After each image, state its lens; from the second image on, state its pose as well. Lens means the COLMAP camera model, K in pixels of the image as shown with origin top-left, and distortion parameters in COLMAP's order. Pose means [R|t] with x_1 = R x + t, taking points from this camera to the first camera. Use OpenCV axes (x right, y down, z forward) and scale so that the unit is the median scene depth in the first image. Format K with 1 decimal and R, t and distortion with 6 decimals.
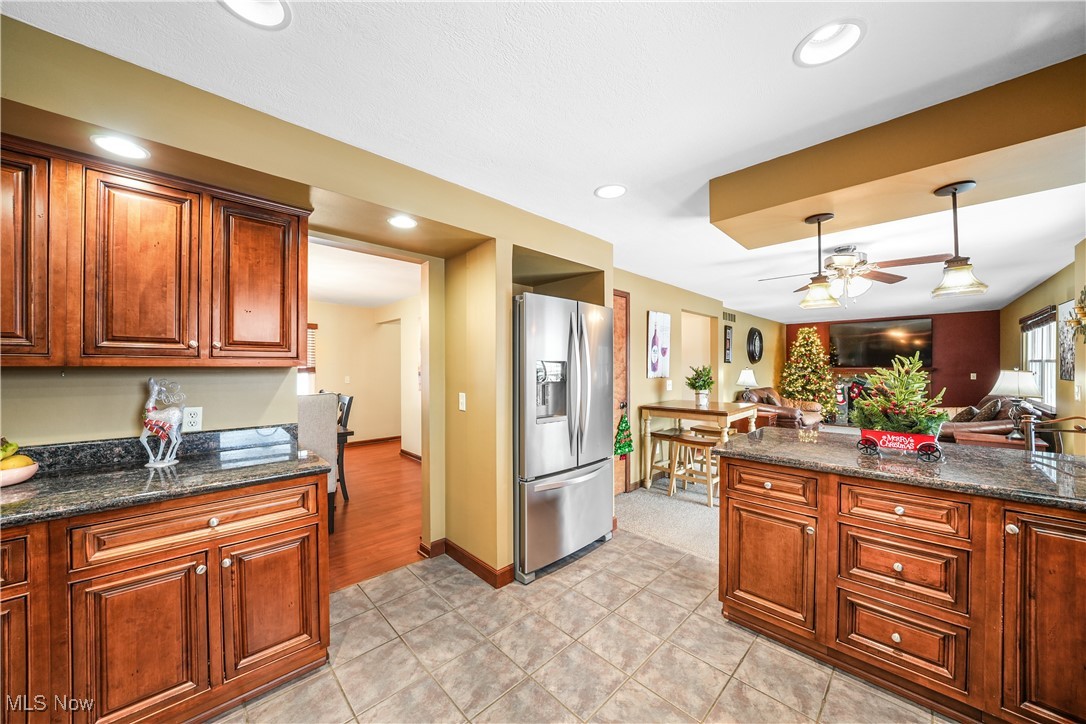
lens RADIAL K [[373.9, 0, 547.0], [0, 373.9, 365.7], [0, 0, 1]] dist [-0.020748, 0.000066]
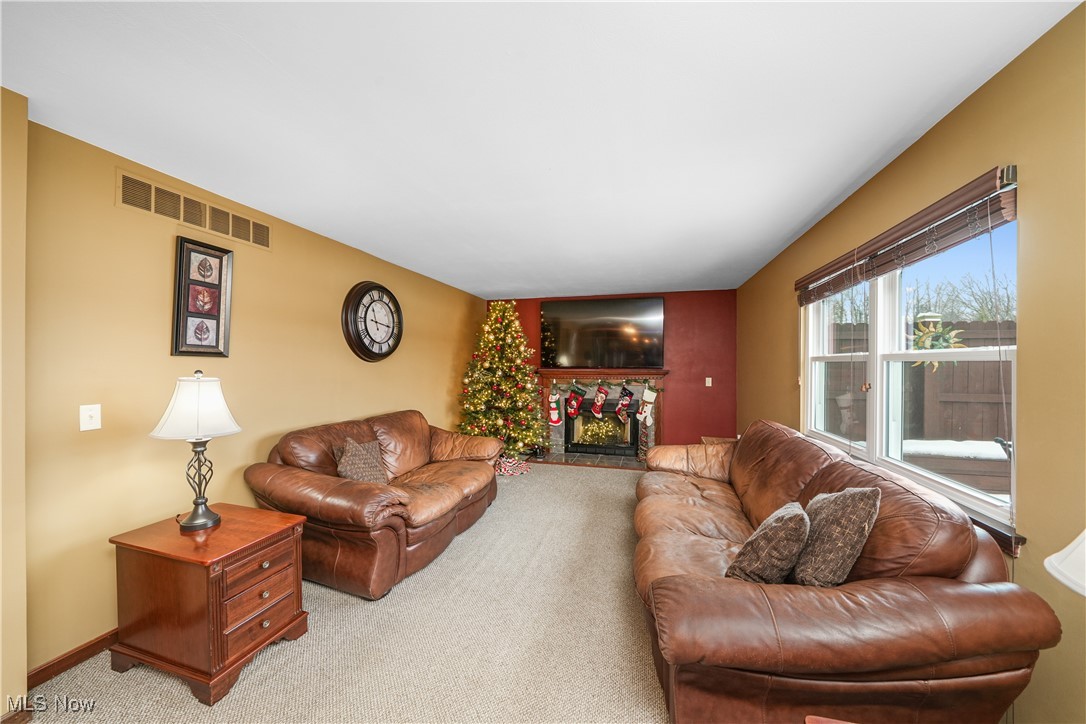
lens RADIAL K [[373.9, 0, 515.5], [0, 373.9, 358.6], [0, 0, 1]] dist [-0.020748, 0.000066]
pose [[0.896357, 0.013374, 0.443132, 0.476468], [-0.006581, 0.999836, -0.016864, -0.001232], [-0.443285, 0.012200, 0.896298, 0.476709]]
